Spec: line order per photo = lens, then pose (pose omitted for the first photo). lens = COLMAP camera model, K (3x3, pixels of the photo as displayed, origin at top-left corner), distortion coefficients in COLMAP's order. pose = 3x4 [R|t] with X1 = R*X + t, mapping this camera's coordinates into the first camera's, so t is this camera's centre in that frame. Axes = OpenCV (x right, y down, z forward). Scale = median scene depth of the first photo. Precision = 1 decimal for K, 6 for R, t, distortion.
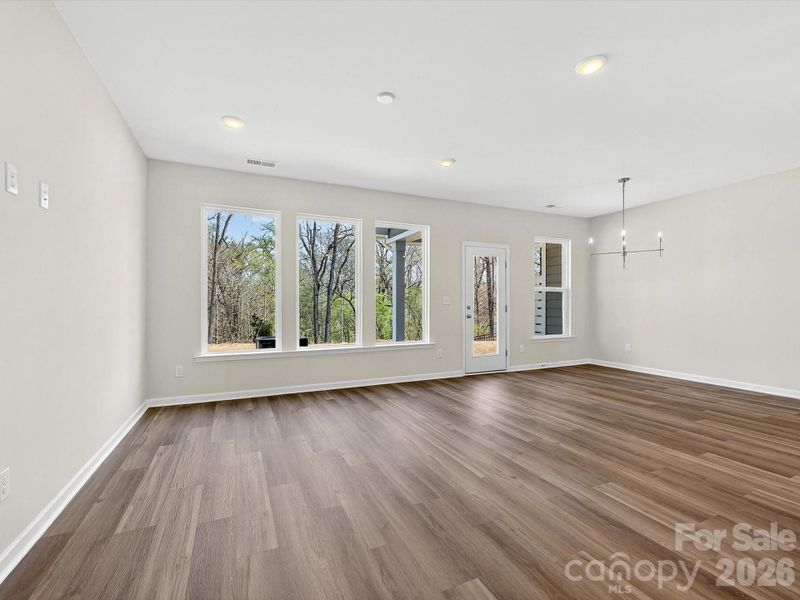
lens RADIAL K [[360.5, 0, 399.7], [0, 360.5, 304.5], [0, 0, 1]] dist [0.001800, -0.000371]
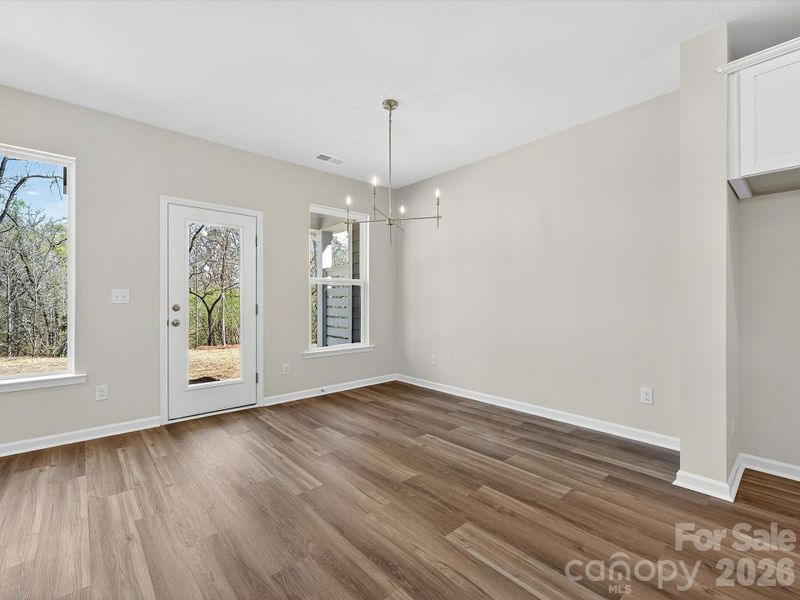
lens RADIAL K [[360.5, 0, 398.8], [0, 360.5, 299.4], [0, 0, 1]] dist [0.001800, -0.000371]
pose [[0.954741, 0.001926, 0.297431, 0.354701], [0.000153, 0.999976, -0.006968, -0.001615], [-0.297437, 0.006698, 0.954718, 0.314858]]
